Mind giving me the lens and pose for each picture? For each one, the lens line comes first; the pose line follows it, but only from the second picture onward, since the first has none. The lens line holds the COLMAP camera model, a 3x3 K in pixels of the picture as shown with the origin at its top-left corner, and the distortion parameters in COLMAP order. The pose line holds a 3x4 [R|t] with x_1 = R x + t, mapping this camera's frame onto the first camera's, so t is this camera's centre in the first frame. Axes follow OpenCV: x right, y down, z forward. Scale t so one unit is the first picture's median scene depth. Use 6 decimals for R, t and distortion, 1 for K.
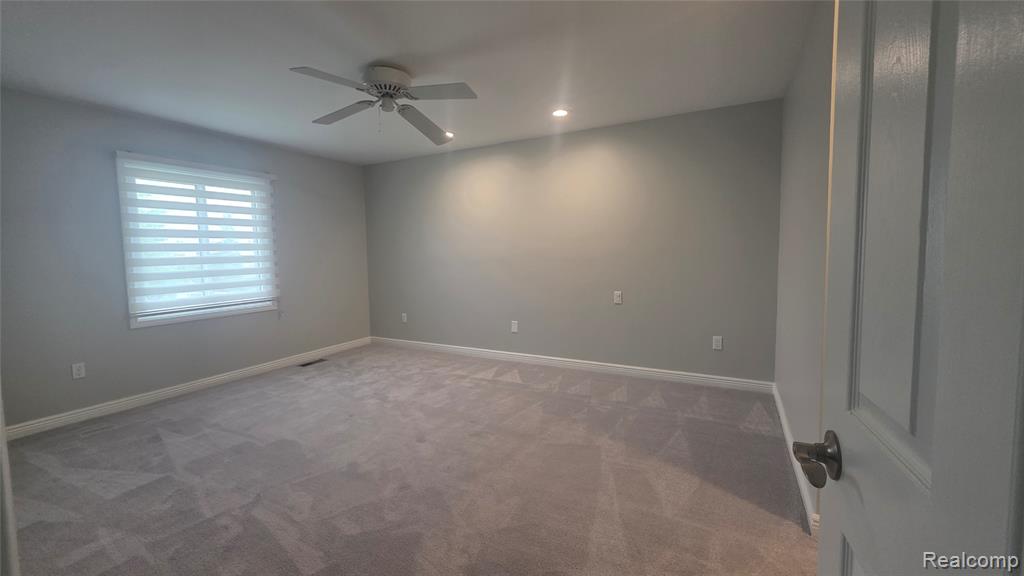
lens RADIAL K [[409.5, 0, 505.2], [0, 409.5, 283.0], [0, 0, 1]] dist [0.002120, 0.000134]
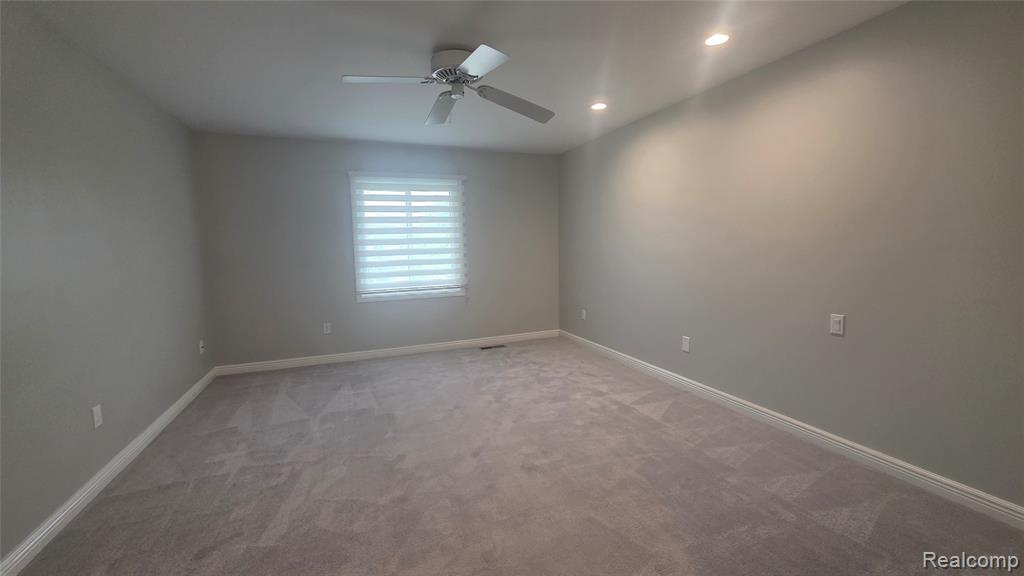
lens RADIAL K [[409.5, 0, 505.2], [0, 409.5, 283.0], [0, 0, 1]] dist [0.002120, 0.000134]
pose [[0.770438, 0.063113, -0.634383, 0.290045], [-0.042751, 0.997962, 0.047366, -0.033829], [0.636080, -0.009372, 0.771566, 0.239375]]
